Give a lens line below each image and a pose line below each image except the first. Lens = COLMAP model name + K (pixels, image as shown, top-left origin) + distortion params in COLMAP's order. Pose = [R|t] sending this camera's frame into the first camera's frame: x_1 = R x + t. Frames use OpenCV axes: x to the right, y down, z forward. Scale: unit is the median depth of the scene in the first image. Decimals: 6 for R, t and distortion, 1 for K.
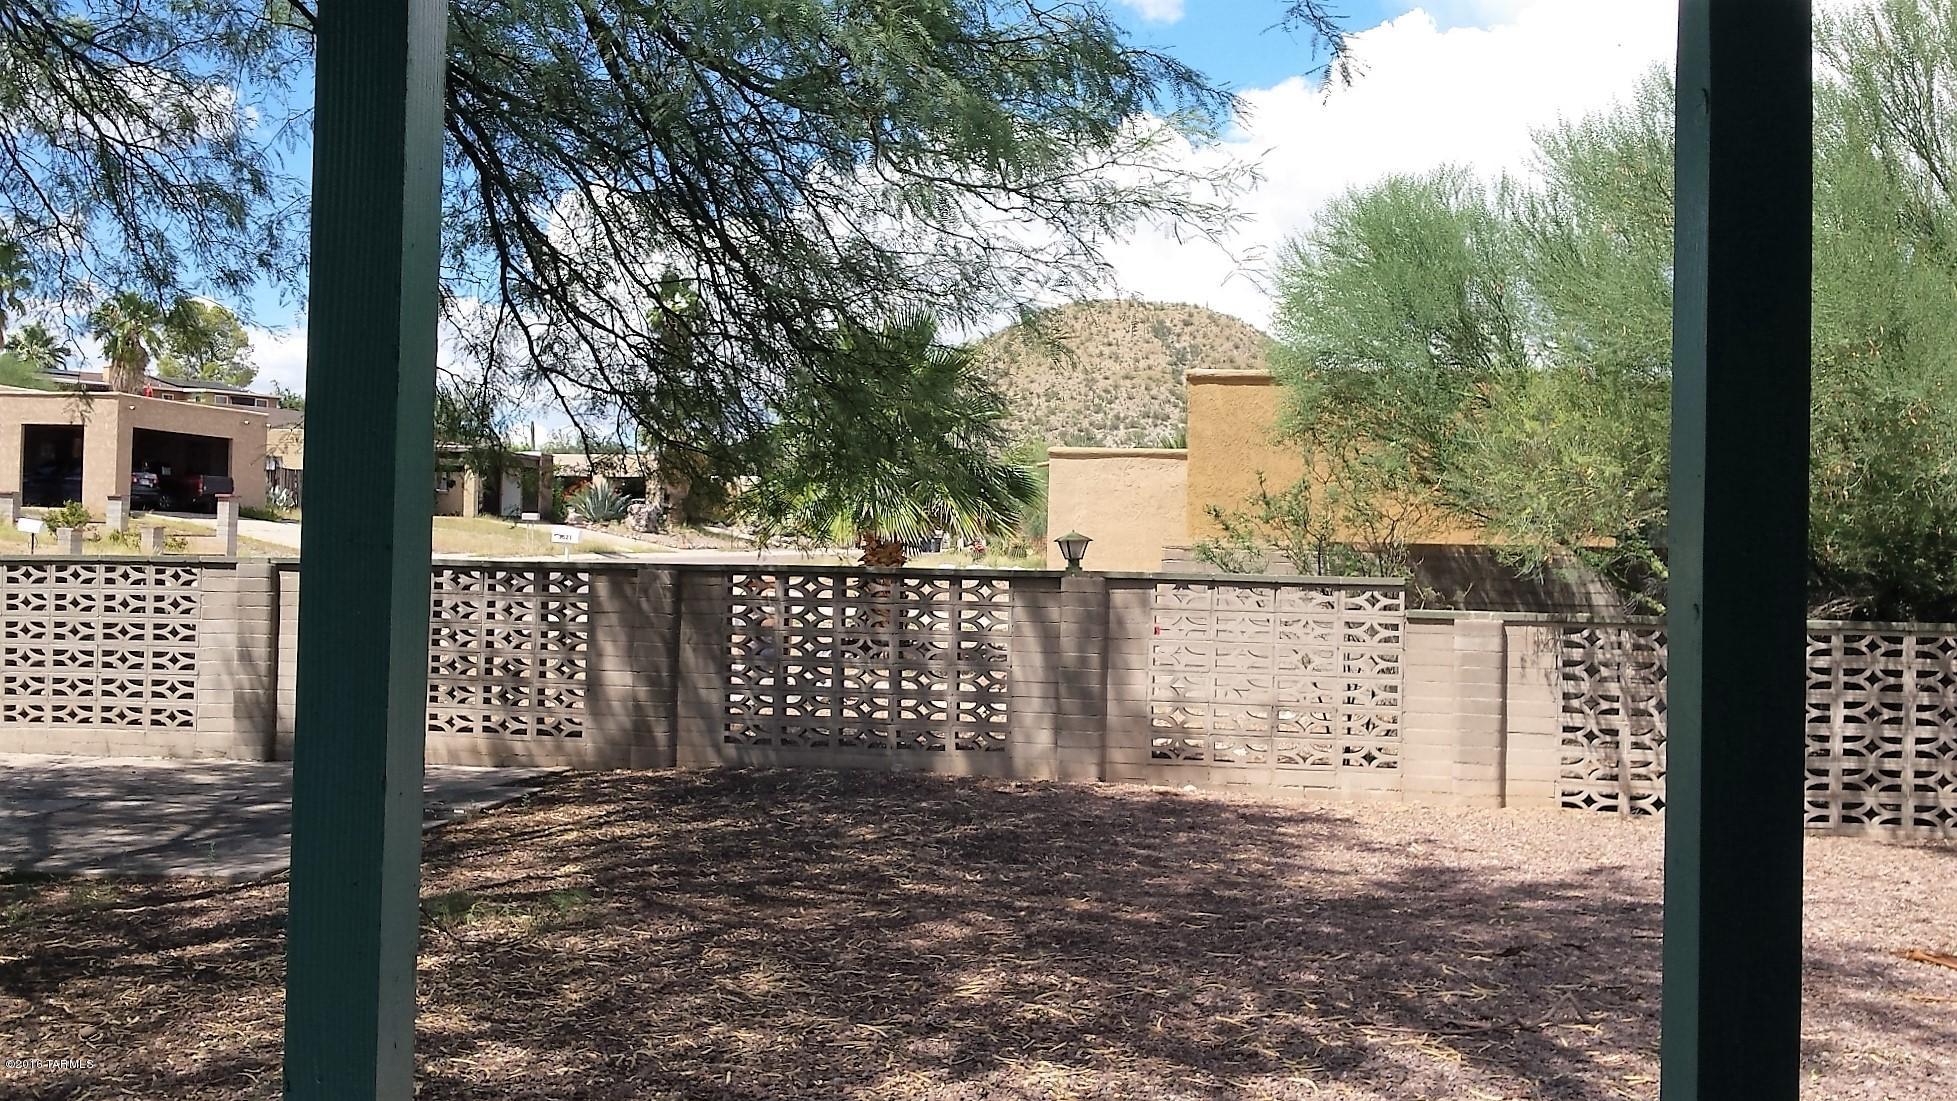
lens RADIAL K [[1853.4, 0, 978.5], [0, 1853.4, 550.5], [0, 0, 1]] dist [0.011310, -0.004788]
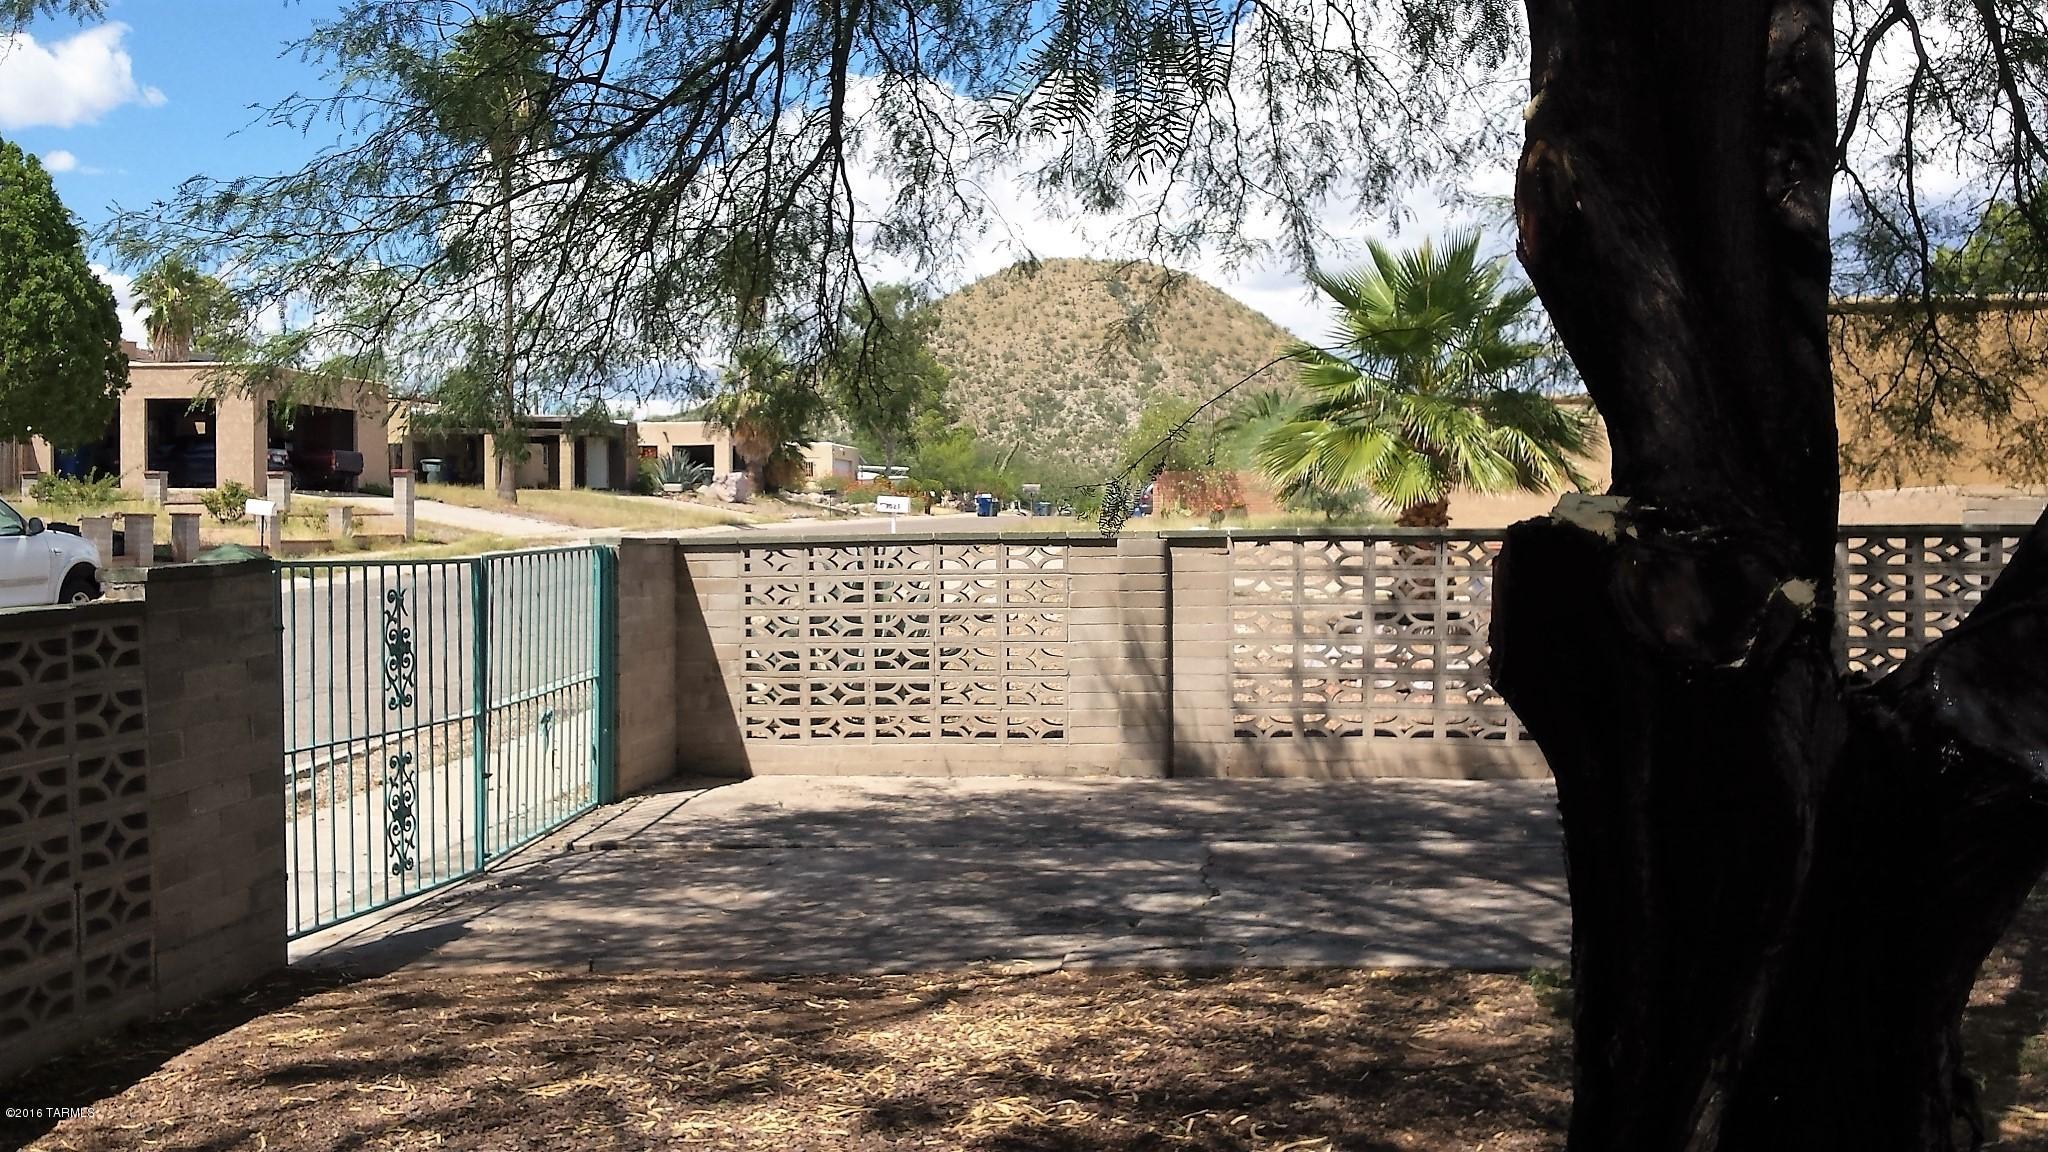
lens RADIAL K [[1939.6, 0, 1024.0], [0, 1939.6, 576.0], [0, 0, 1]] dist [0.011310, -0.004788]
pose [[0.999655, -0.024836, 0.008595, -0.439086], [0.024548, 0.999180, 0.032184, -0.005412], [-0.009387, -0.031962, 0.999445, 0.138823]]
